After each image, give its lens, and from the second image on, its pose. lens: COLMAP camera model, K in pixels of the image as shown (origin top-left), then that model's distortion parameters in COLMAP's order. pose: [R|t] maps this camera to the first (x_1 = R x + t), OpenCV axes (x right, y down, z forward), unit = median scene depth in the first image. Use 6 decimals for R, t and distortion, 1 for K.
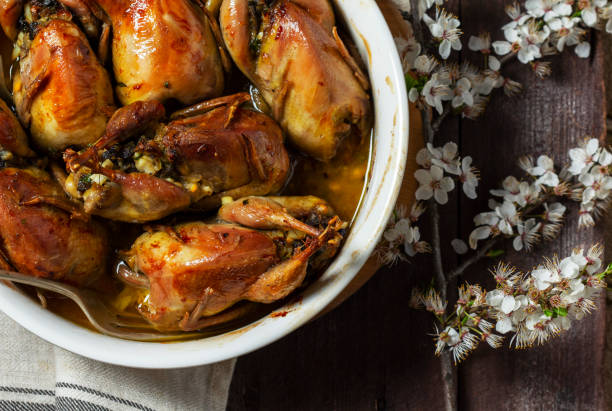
lens RADIAL K [[3097.7, 0, 308.0], [0, 3097.7, 206.3], [0, 0, 1]] dist [-0.228586, 0.000000]
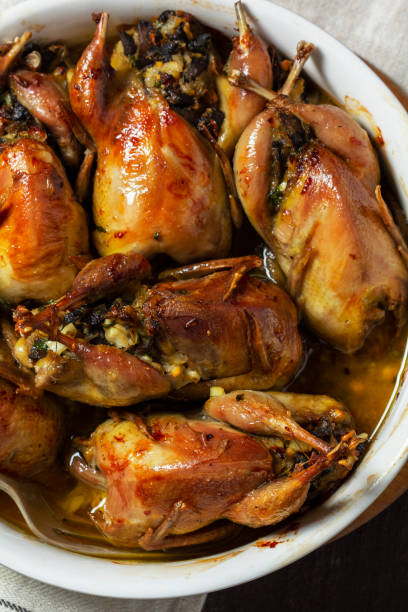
lens RADIAL K [[3019.4, 0, 202.4], [0, 3019.4, 310.0], [0, 0, 1]] dist [-0.050332, 0.000000]
pose [[0.992632, 0.109529, -0.051821, 0.007456], [-0.109402, 0.993984, 0.005290, -0.025923], [0.052089, 0.000418, 0.998642, 0.236385]]
